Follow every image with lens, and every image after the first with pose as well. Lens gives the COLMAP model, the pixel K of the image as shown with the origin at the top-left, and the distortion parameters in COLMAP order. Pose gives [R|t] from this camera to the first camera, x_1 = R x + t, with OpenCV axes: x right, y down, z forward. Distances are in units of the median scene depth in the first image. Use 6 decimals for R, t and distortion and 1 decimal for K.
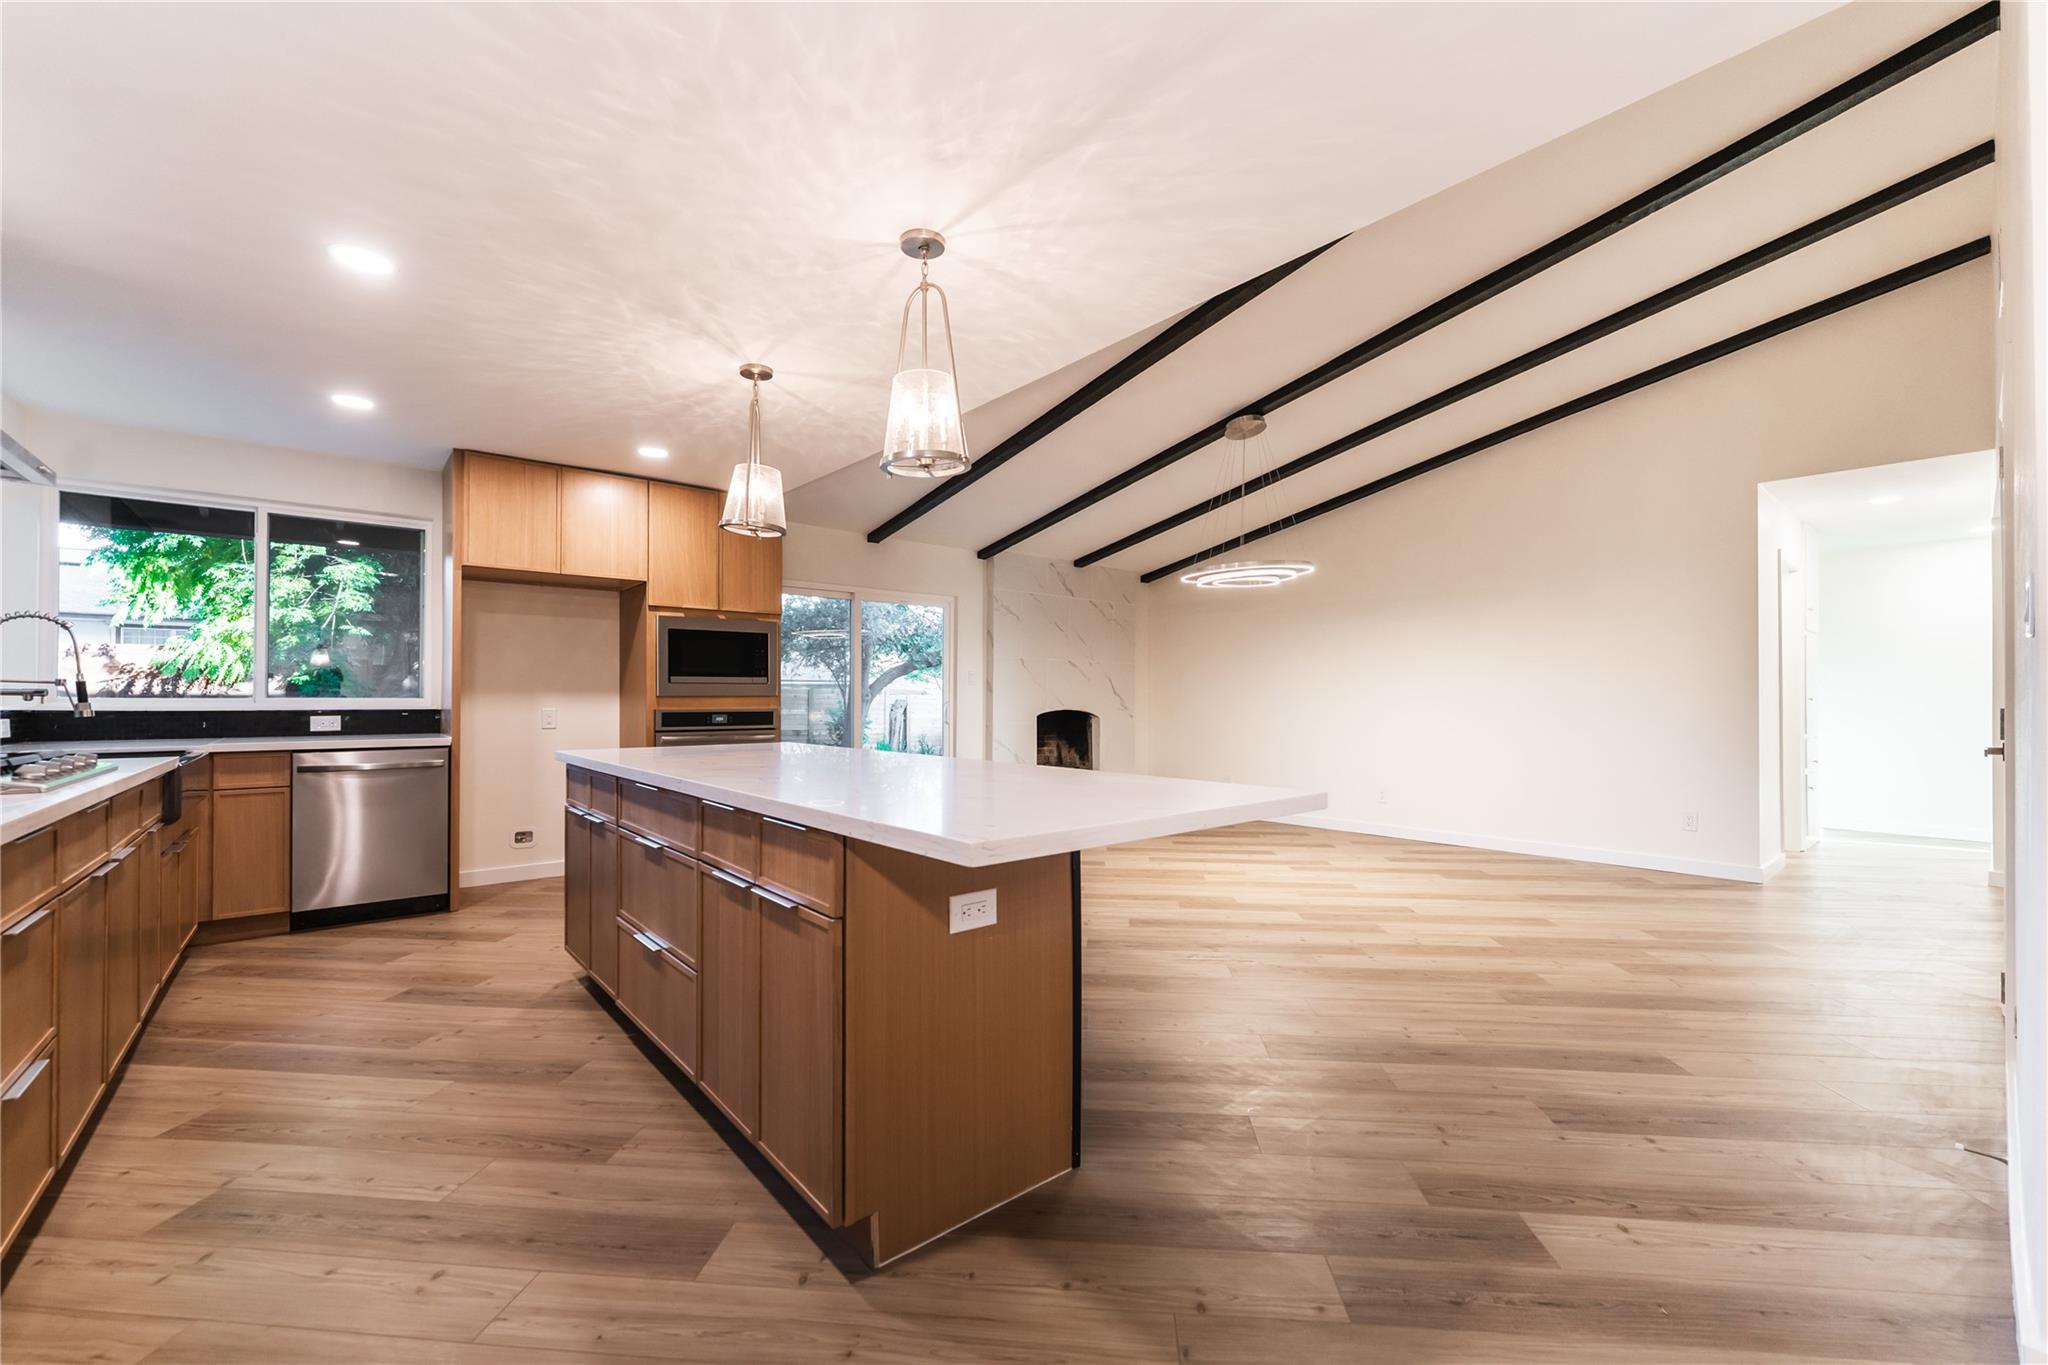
lens RADIAL K [[816.9, 0, 1025.5], [0, 816.9, 692.4], [0, 0, 1]] dist [0.000039, -0.000052]
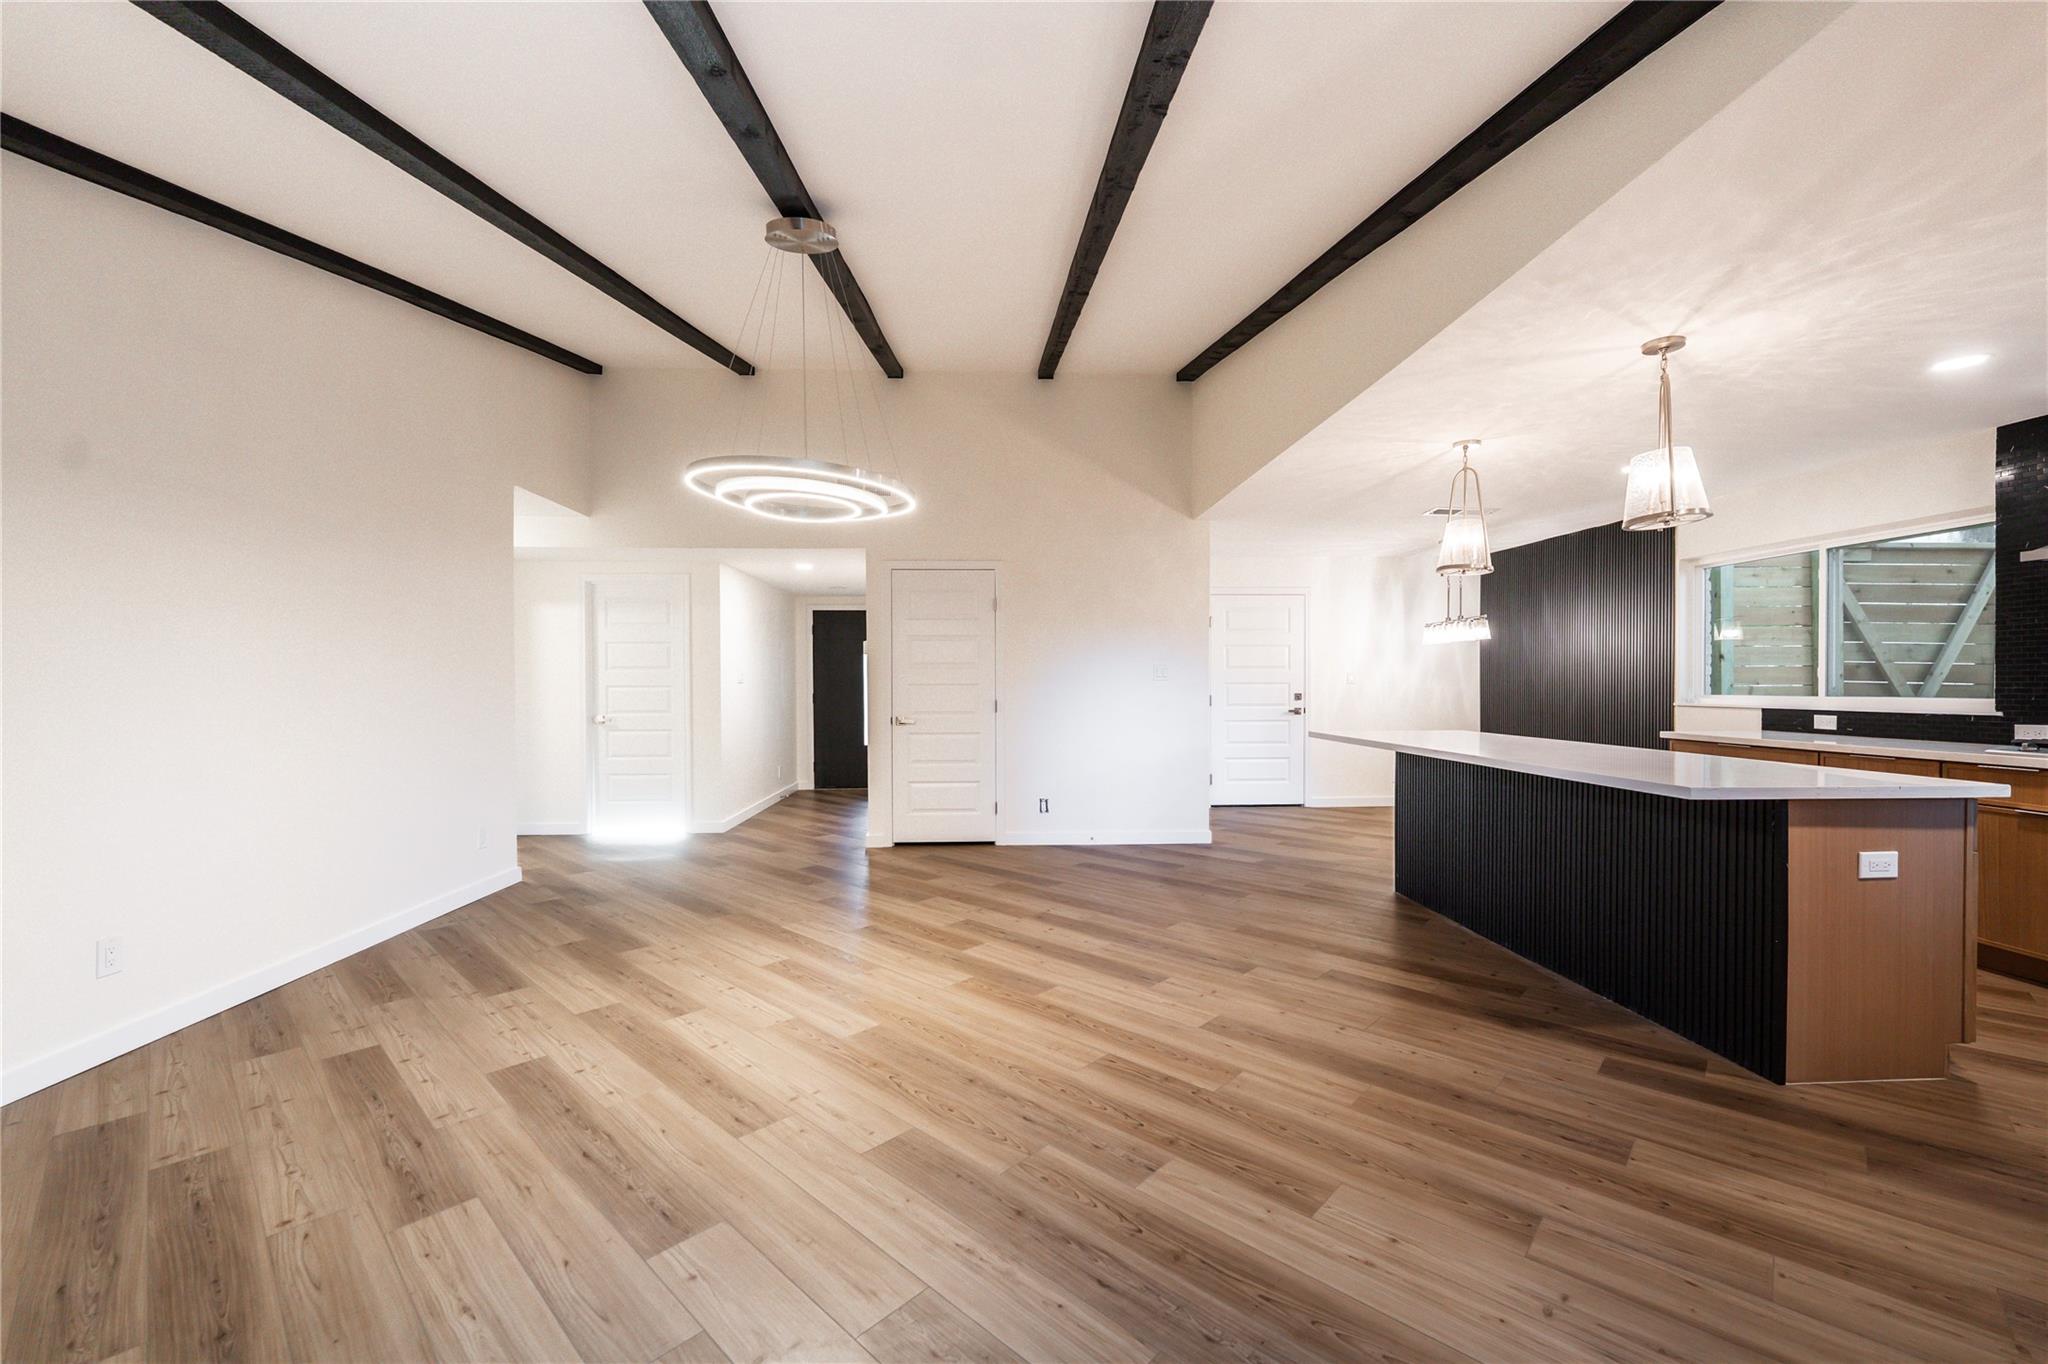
lens RADIAL K [[820.9, 0, 1025.6], [0, 820.9, 688.4], [0, 0, 1]] dist [0.000239, -0.000372]
pose [[-0.792651, -0.003510, 0.609665, -0.282681], [-0.003869, 0.999992, 0.000728, -0.010939], [-0.609663, -0.001782, -0.792659, 1.862258]]
